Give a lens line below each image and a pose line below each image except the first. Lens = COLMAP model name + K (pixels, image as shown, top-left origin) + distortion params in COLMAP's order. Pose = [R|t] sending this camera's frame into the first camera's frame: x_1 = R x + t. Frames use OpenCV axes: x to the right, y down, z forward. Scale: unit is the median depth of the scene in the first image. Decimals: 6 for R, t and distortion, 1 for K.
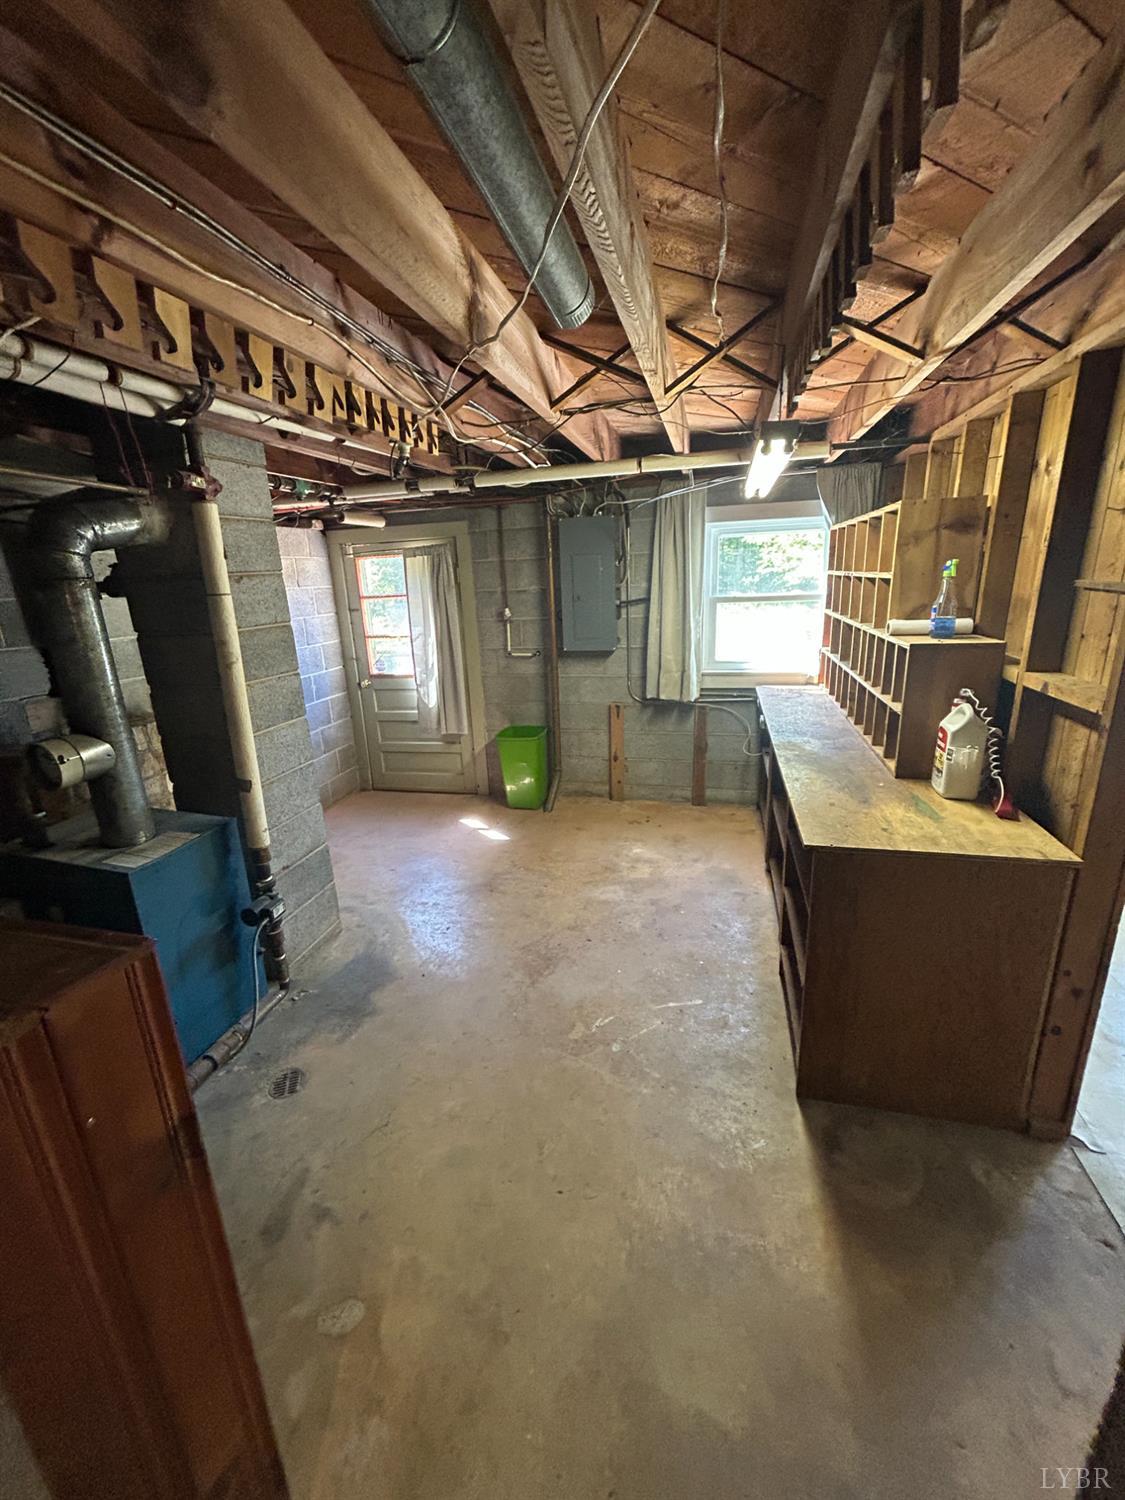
lens RADIAL K [[600.4, 0, 559.6], [0, 600.4, 748.3], [0, 0, 1]] dist [0.000181, -0.000016]
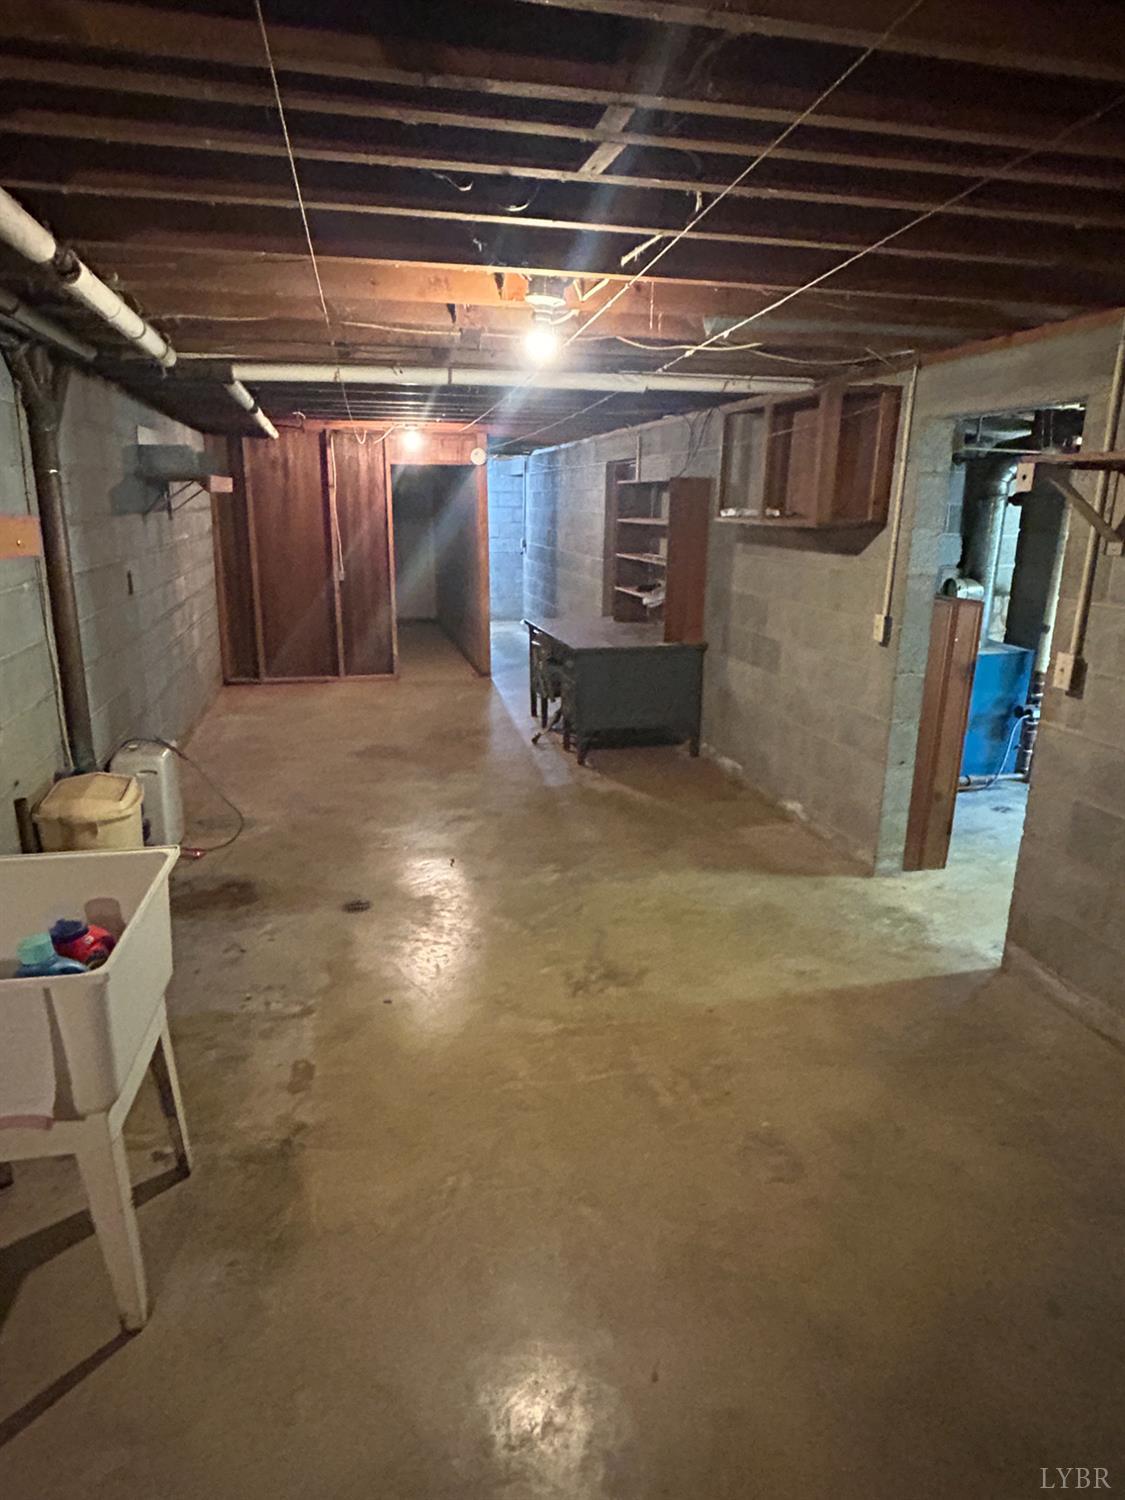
lens RADIAL K [[904.0, 0, 561.9], [0, 904.0, 752.7], [0, 0, 1]] dist [-0.003749, -0.000741]
pose [[0.465710, 0.279879, -0.839513, 0.947951], [-0.274874, 0.947495, 0.163396, 0.326694], [0.841165, 0.154665, 0.518189, -1.224233]]
